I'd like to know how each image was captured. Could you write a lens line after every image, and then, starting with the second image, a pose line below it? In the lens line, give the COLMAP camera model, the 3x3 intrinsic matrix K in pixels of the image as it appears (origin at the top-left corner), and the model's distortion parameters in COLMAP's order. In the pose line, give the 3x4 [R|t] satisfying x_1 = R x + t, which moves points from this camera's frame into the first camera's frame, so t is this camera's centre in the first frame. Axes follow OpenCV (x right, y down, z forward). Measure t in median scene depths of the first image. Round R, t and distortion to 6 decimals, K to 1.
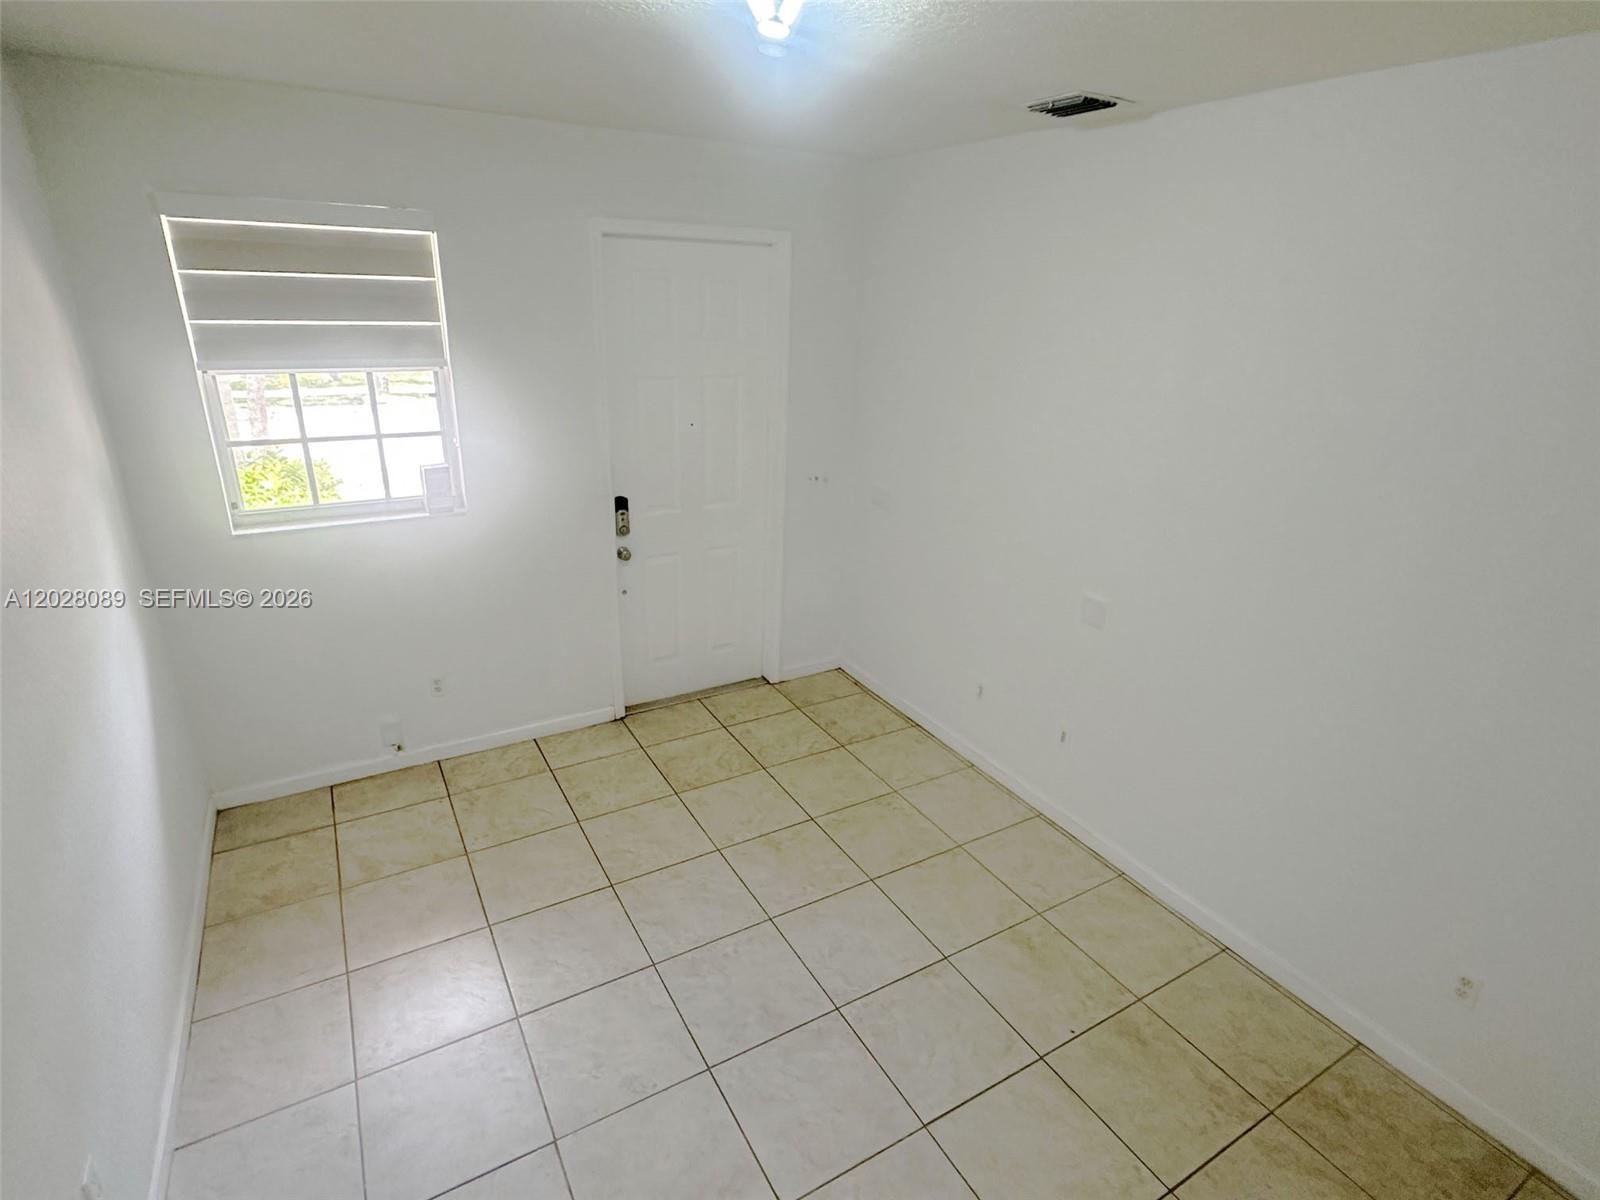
lens RADIAL K [[814.9, 0, 798.1], [0, 814.9, 604.8], [0, 0, 1]] dist [-0.002620, 0.000230]
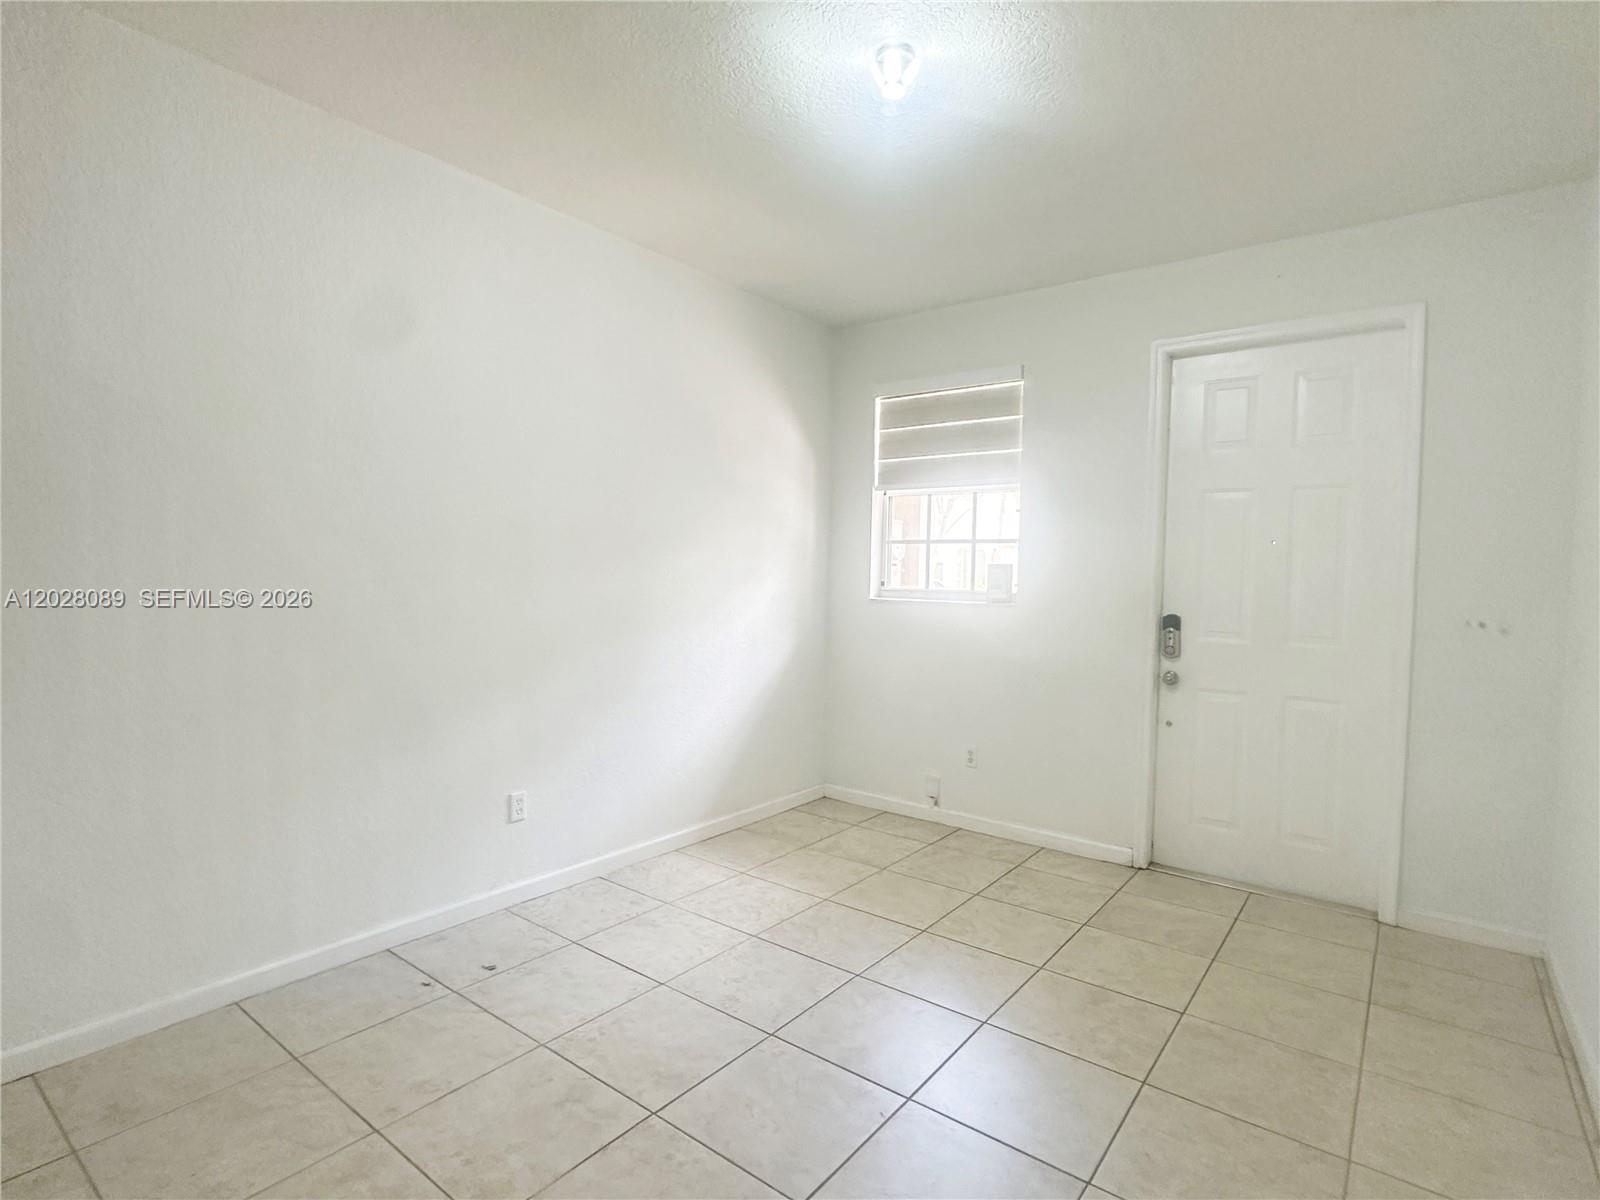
lens RADIAL K [[814.9, 0, 798.1], [0, 814.9, 604.8], [0, 0, 1]] dist [-0.002620, 0.000230]
pose [[0.380722, 0.012090, -0.924610, 0.554278], [-0.342599, 0.930597, -0.128902, 0.142549], [0.858881, 0.365846, 0.358441, 0.339618]]
